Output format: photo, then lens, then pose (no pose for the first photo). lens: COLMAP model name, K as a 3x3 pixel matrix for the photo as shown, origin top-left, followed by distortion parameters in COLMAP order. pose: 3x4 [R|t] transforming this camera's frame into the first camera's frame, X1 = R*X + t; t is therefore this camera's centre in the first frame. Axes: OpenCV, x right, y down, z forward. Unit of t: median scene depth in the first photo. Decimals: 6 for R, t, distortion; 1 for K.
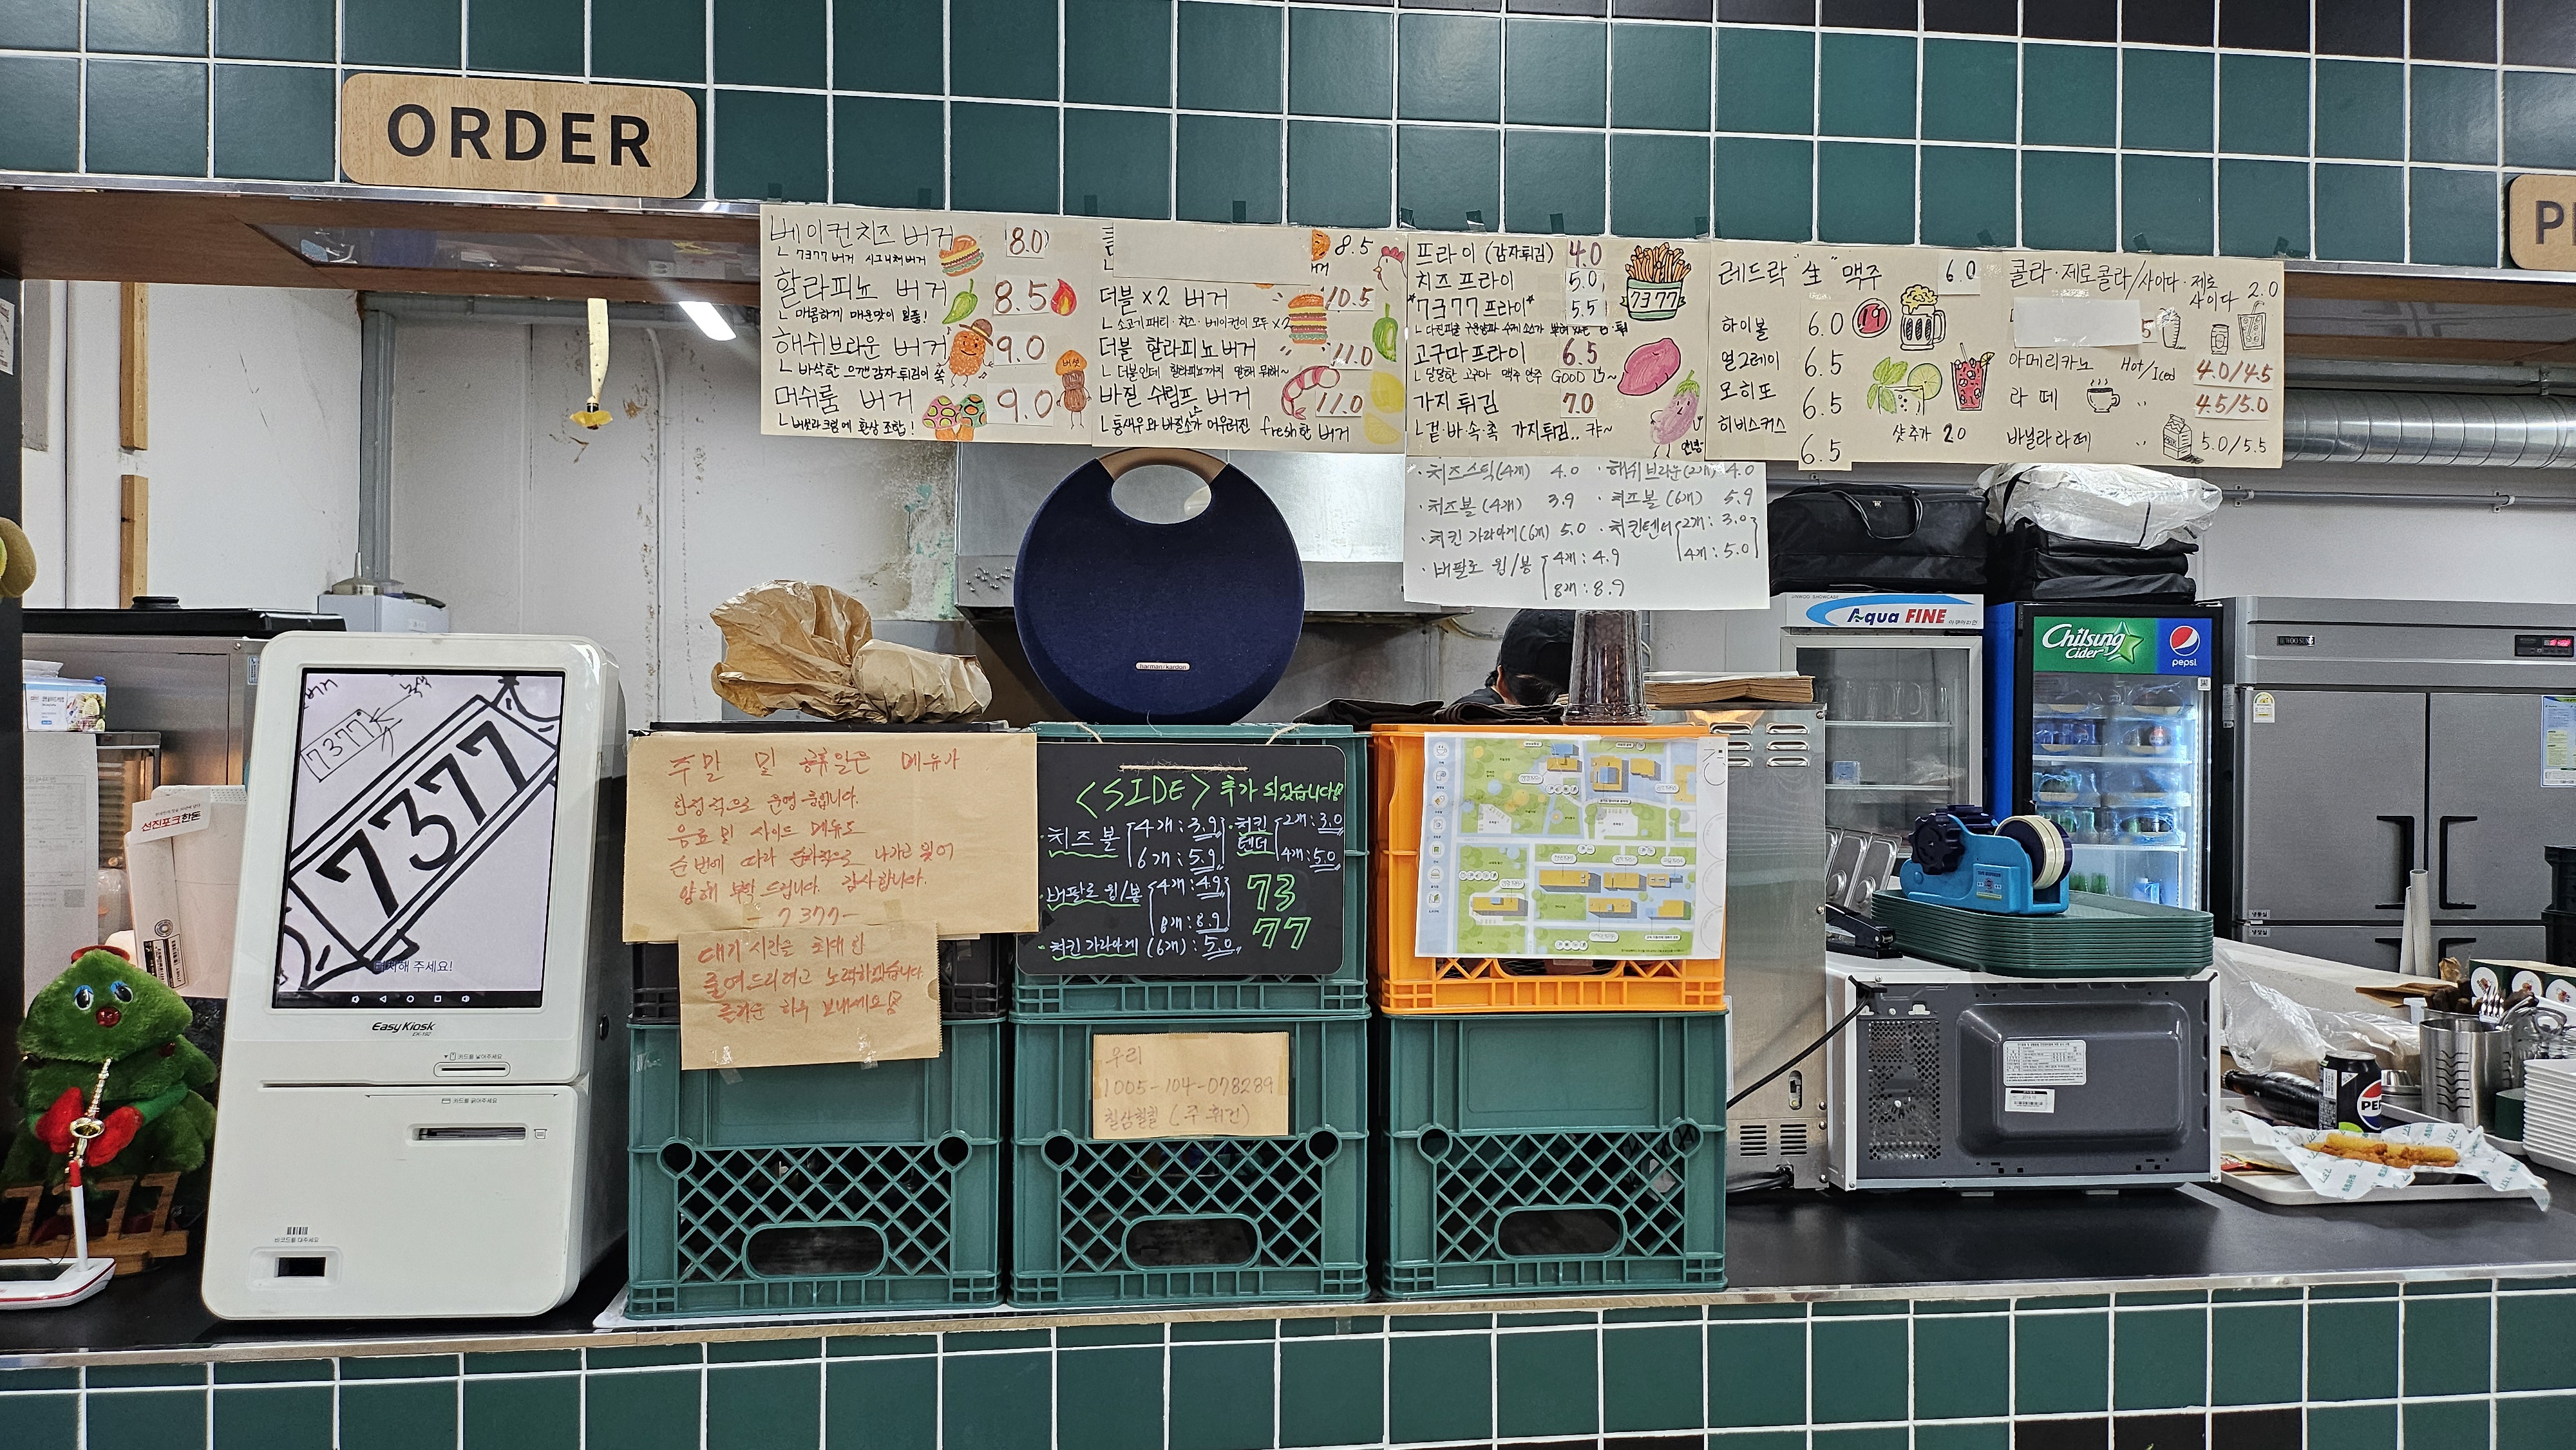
lens RADIAL K [[1798.6, 0, 1288.0], [0, 1798.6, 725.0], [0, 0, 1]] dist [0.090473, -0.108991]
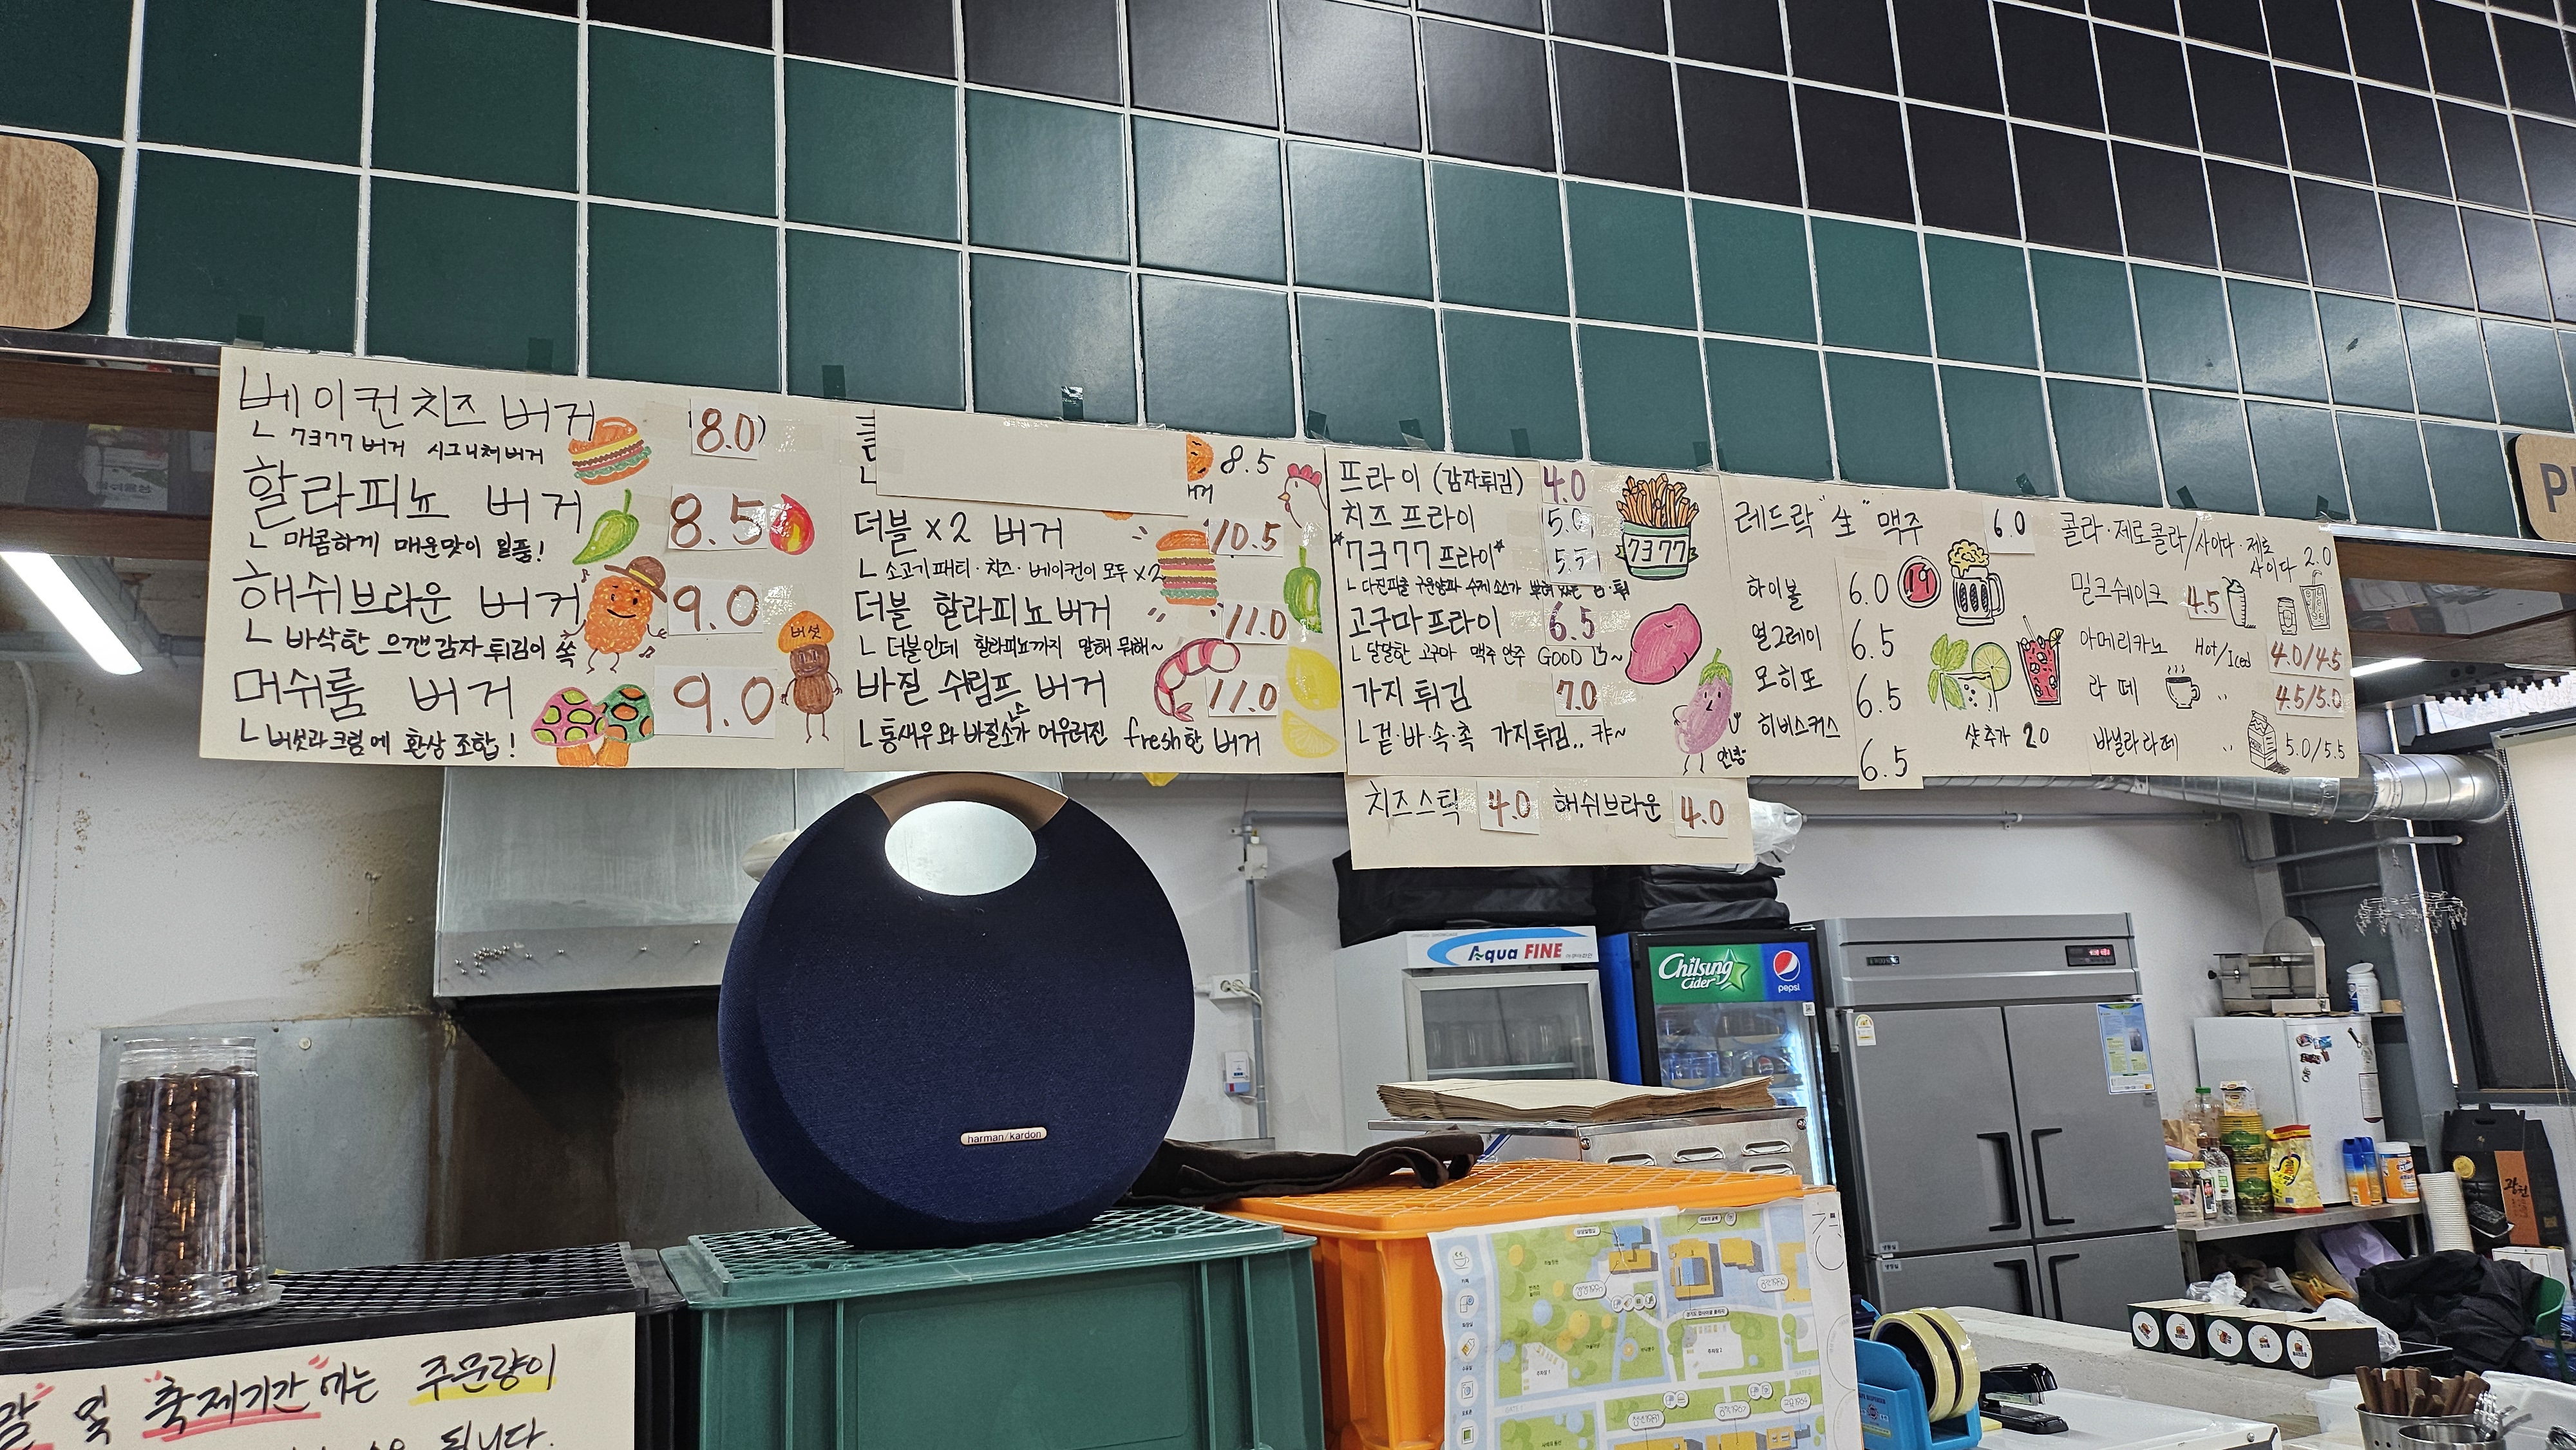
lens RADIAL K [[1798.6, 0, 1288.0], [0, 1798.6, 725.0], [0, 0, 1]] dist [0.090473, -0.108991]
pose [[0.960744, -0.012241, 0.277167, -0.130280], [0.063885, 0.981941, -0.178074, -0.054591], [-0.269982, 0.188791, 0.944176, 0.398679]]
